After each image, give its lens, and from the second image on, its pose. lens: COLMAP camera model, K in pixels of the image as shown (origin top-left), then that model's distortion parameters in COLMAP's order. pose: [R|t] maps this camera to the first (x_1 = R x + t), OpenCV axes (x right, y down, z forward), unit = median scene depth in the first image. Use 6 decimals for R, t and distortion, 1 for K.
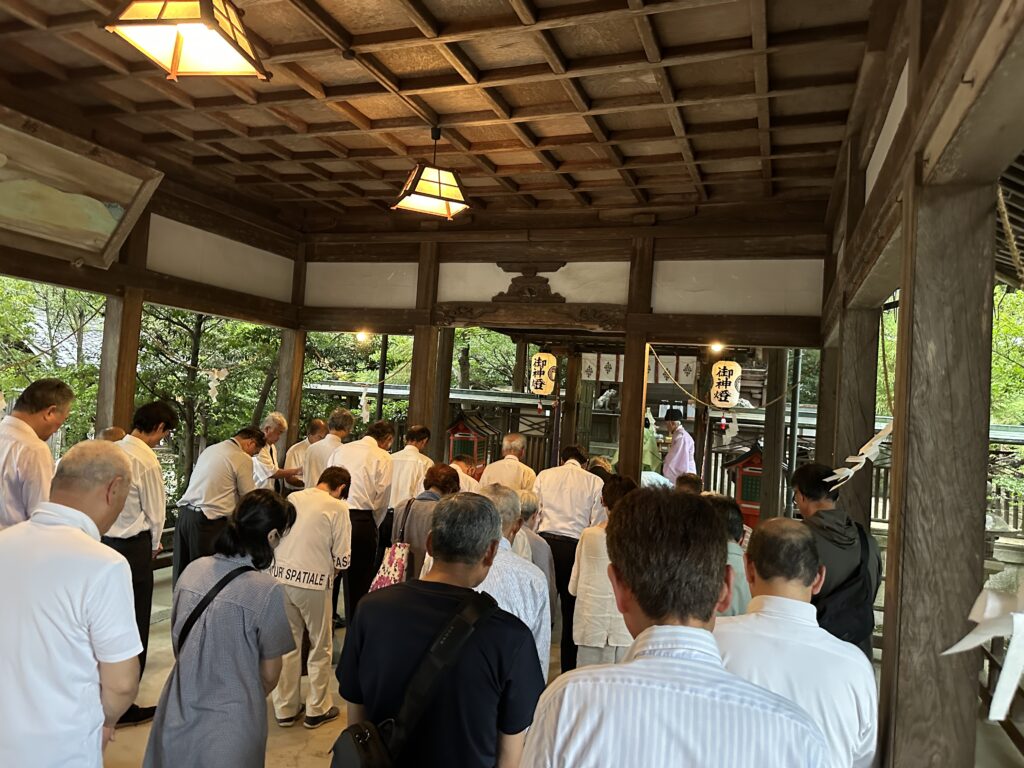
lens RADIAL K [[718.5, 0, 512.0], [0, 718.5, 384.0], [0, 0, 1]] dist [0.054404, -0.092052]
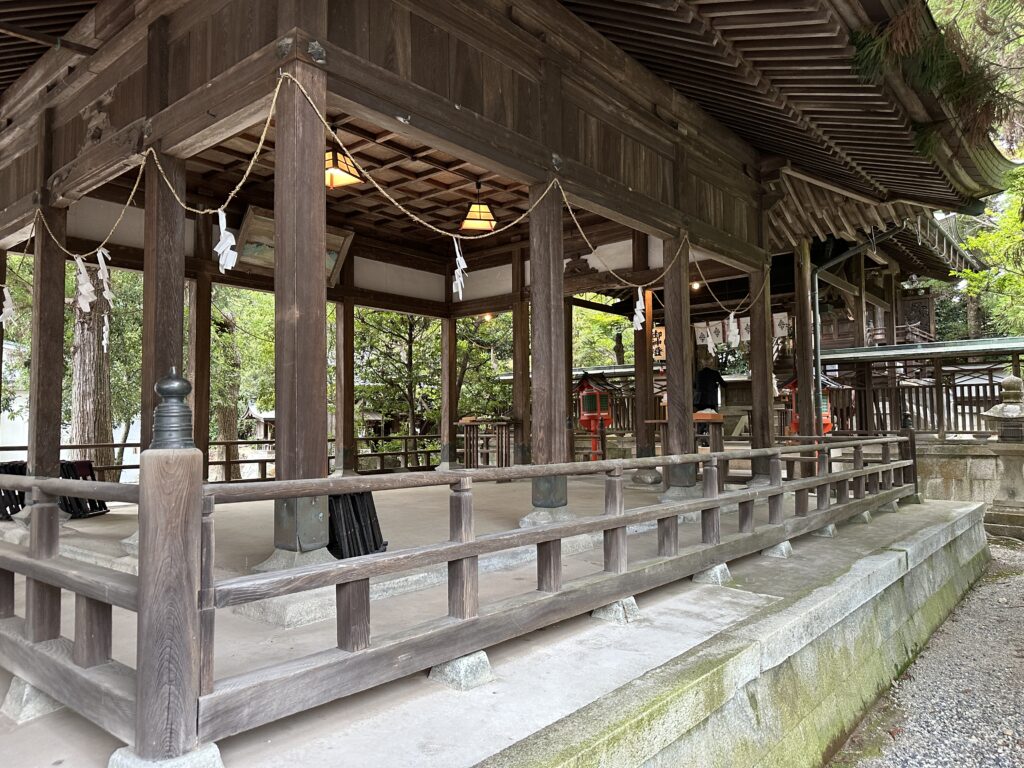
lens RADIAL K [[715.8, 0, 512.0], [0, 715.8, 384.0], [0, 0, 1]] dist [0.123586, -0.088428]
pose [[0.937986, -0.100114, -0.331903, 0.478333], [0.086767, 0.994719, -0.054832, 0.235159], [0.335640, 0.022633, 0.941718, -0.614184]]
